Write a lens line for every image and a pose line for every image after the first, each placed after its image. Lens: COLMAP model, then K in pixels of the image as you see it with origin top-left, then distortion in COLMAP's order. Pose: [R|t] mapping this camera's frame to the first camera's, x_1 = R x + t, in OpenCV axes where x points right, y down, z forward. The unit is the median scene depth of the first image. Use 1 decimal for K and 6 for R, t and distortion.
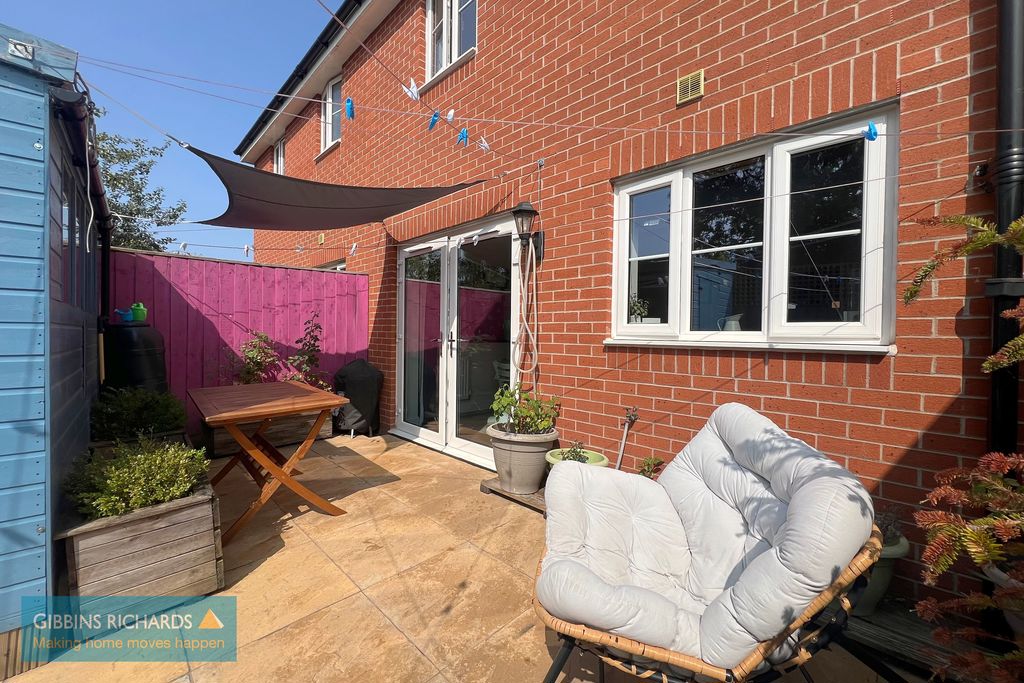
lens RADIAL K [[413.8, 0, 511.0], [0, 413.8, 340.7], [0, 0, 1]] dist [-0.009811, 0.000152]
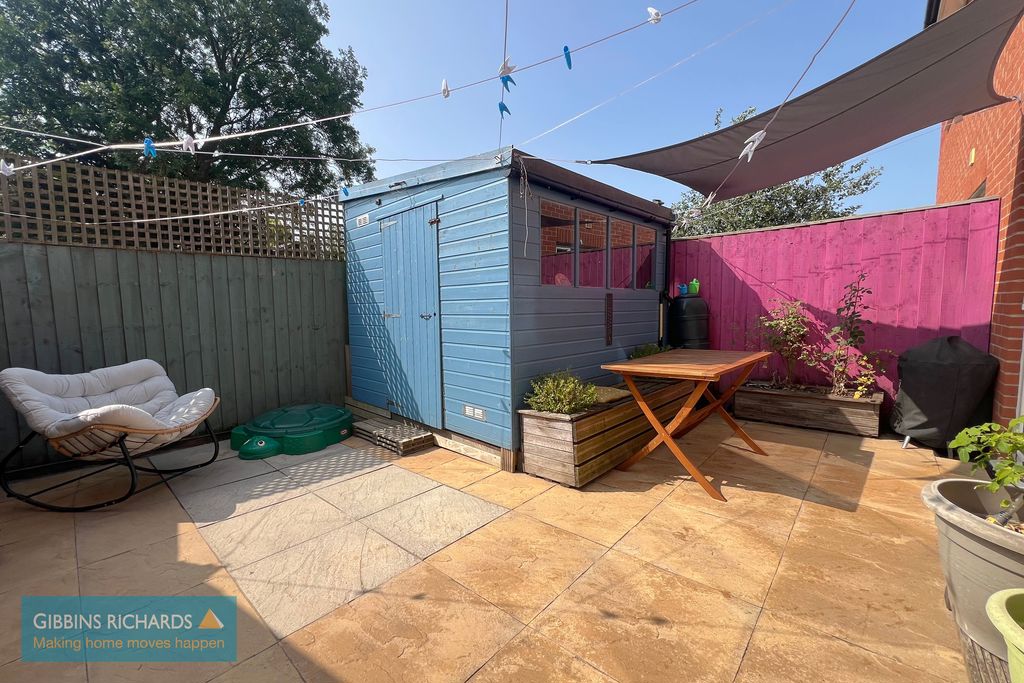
lens RADIAL K [[413.8, 0, 510.7], [0, 413.8, 343.7], [0, 0, 1]] dist [-0.009811, 0.000152]
pose [[0.048879, 0.077523, -0.995792, 0.427023], [-0.001365, 0.996988, 0.077550, 0.009915], [0.998804, -0.002431, 0.048838, 0.484468]]
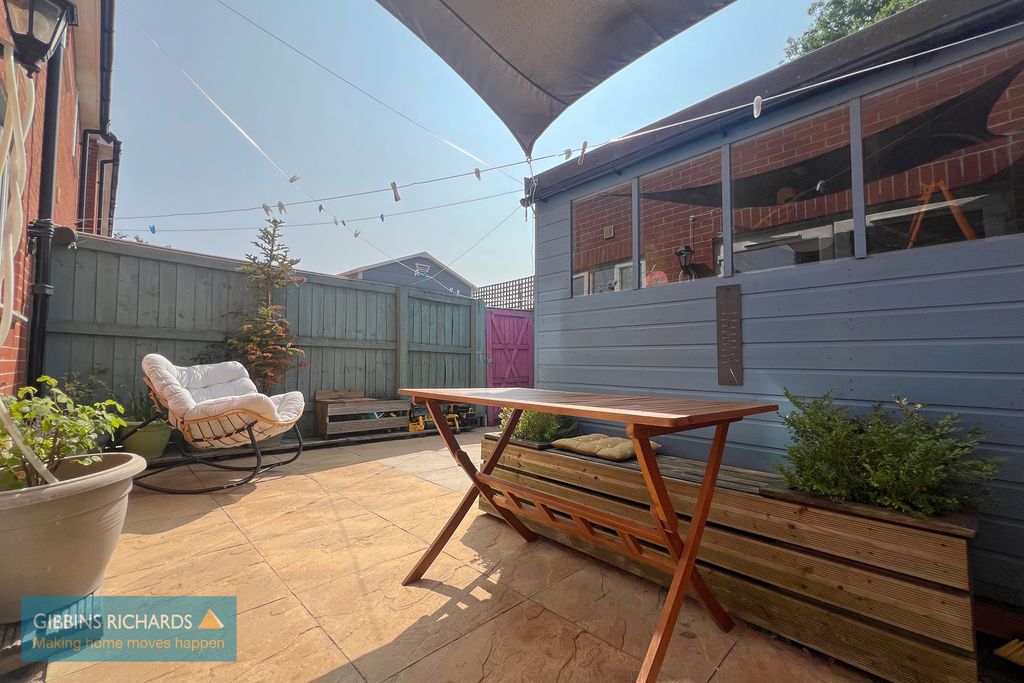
lens RADIAL K [[413.8, 0, 511.2], [0, 413.8, 343.6], [0, 0, 1]] dist [-0.009811, 0.000152]
pose [[-0.999464, -0.032432, 0.004435, -0.535027], [-0.032544, 0.999082, -0.027854, 0.077765], [-0.003528, -0.027984, -0.999602, 1.572403]]
